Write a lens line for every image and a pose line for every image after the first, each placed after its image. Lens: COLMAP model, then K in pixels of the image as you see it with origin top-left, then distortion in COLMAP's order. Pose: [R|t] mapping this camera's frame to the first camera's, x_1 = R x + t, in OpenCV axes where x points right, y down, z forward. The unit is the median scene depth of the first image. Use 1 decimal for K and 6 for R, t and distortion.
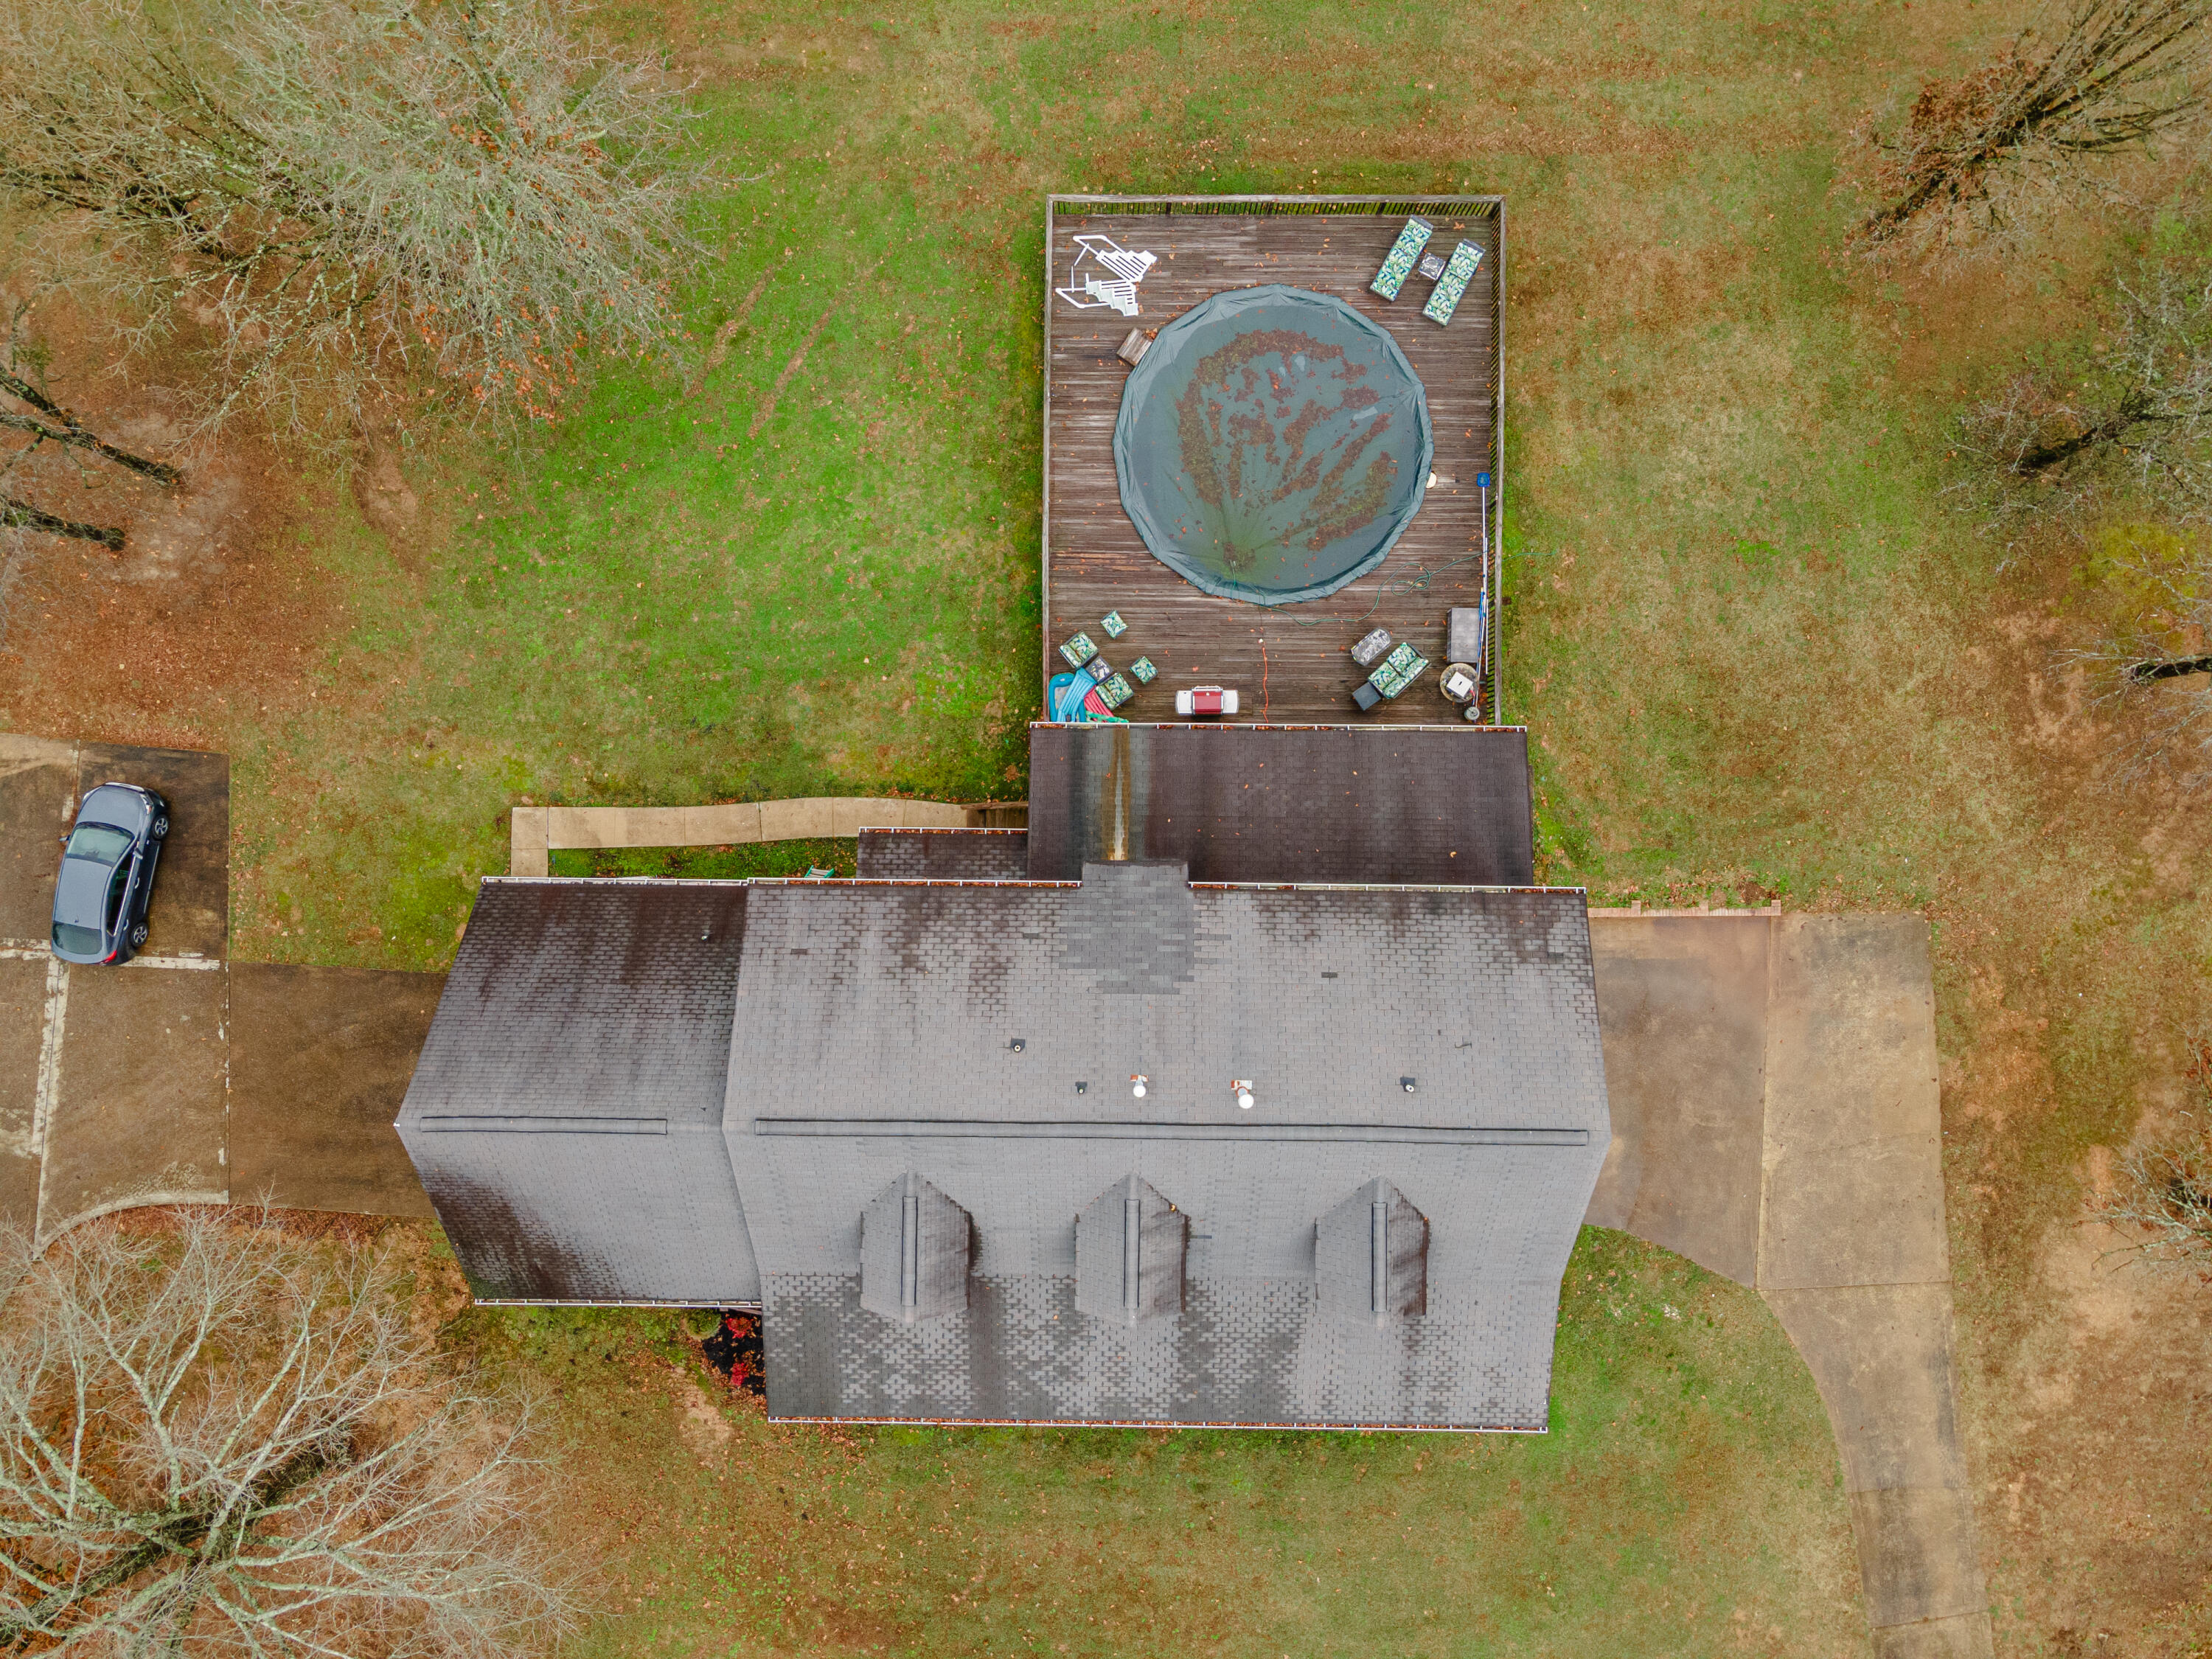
lens RADIAL K [[1564.0, 0, 1102.9], [0, 1564.0, 785.5], [0, 0, 1]] dist [0.038922, -0.000473]
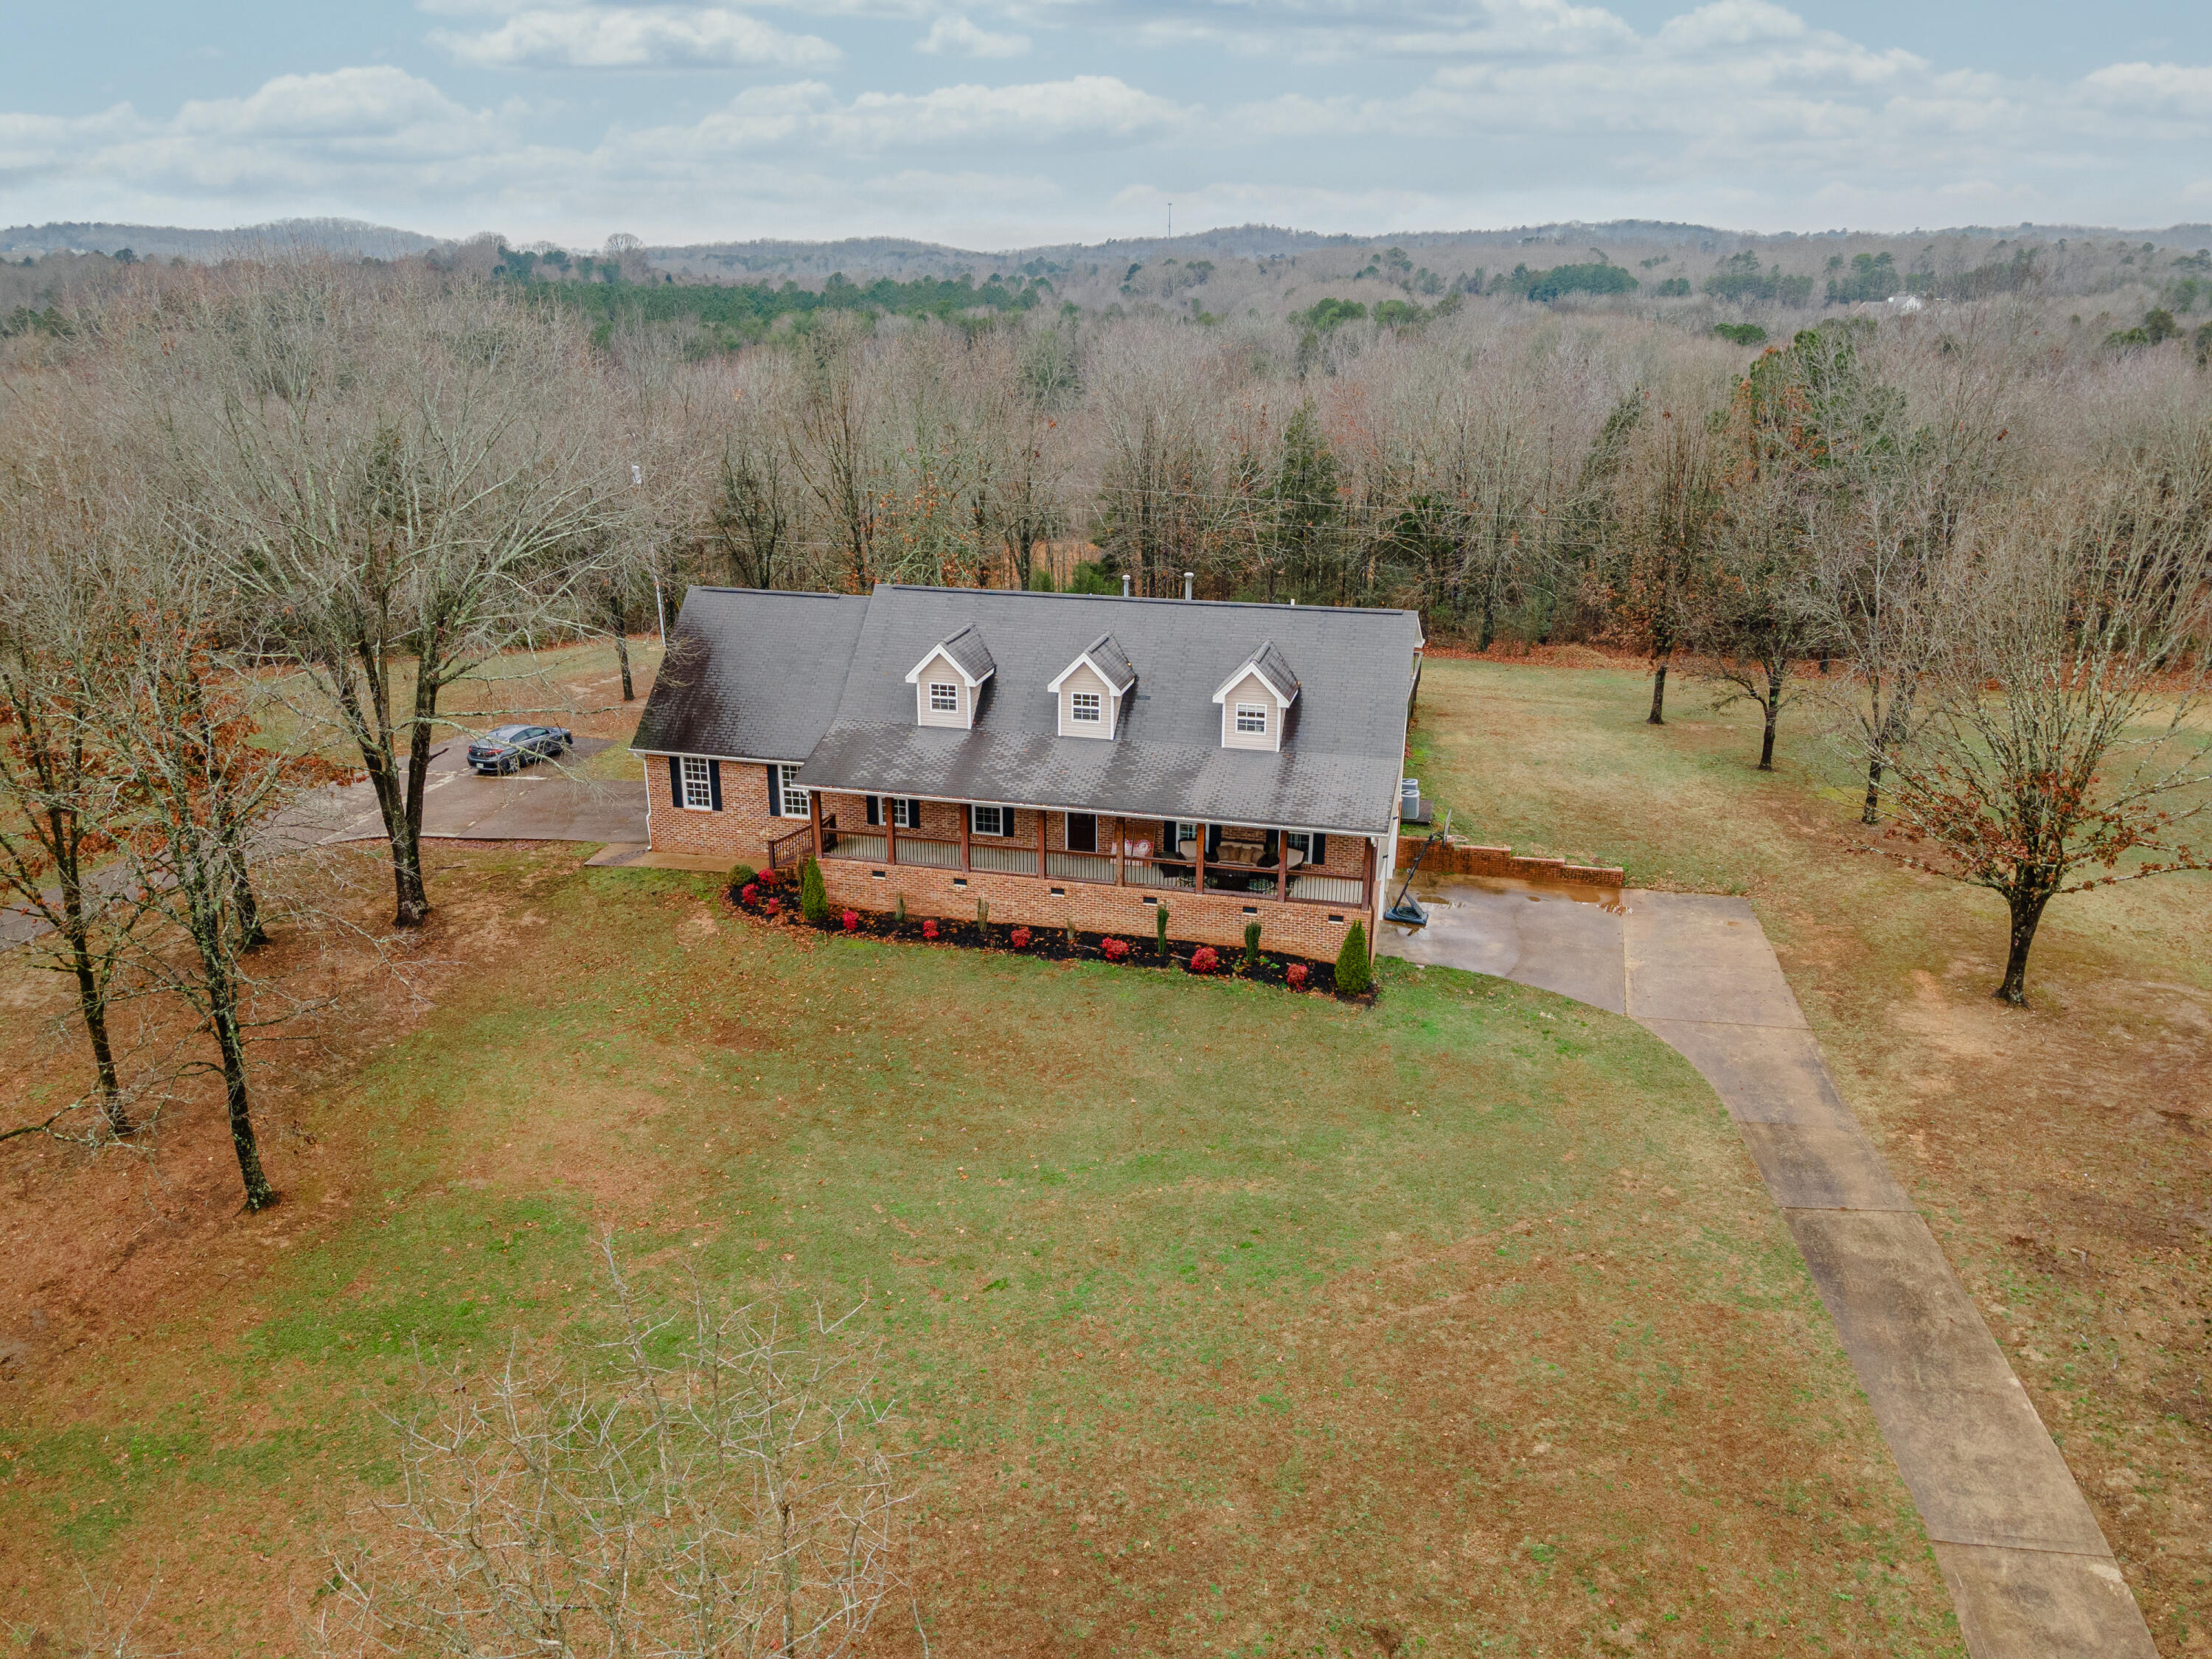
lens RADIAL K [[1564.0, 0, 1102.9], [0, 1564.0, 785.5], [0, 0, 1]] dist [0.038922, -0.000473]
pose [[0.972790, 0.090564, -0.213257, 0.301620], [-0.231501, 0.342780, -0.910444, 1.445033], [-0.009353, 0.935040, 0.354419, 0.506082]]
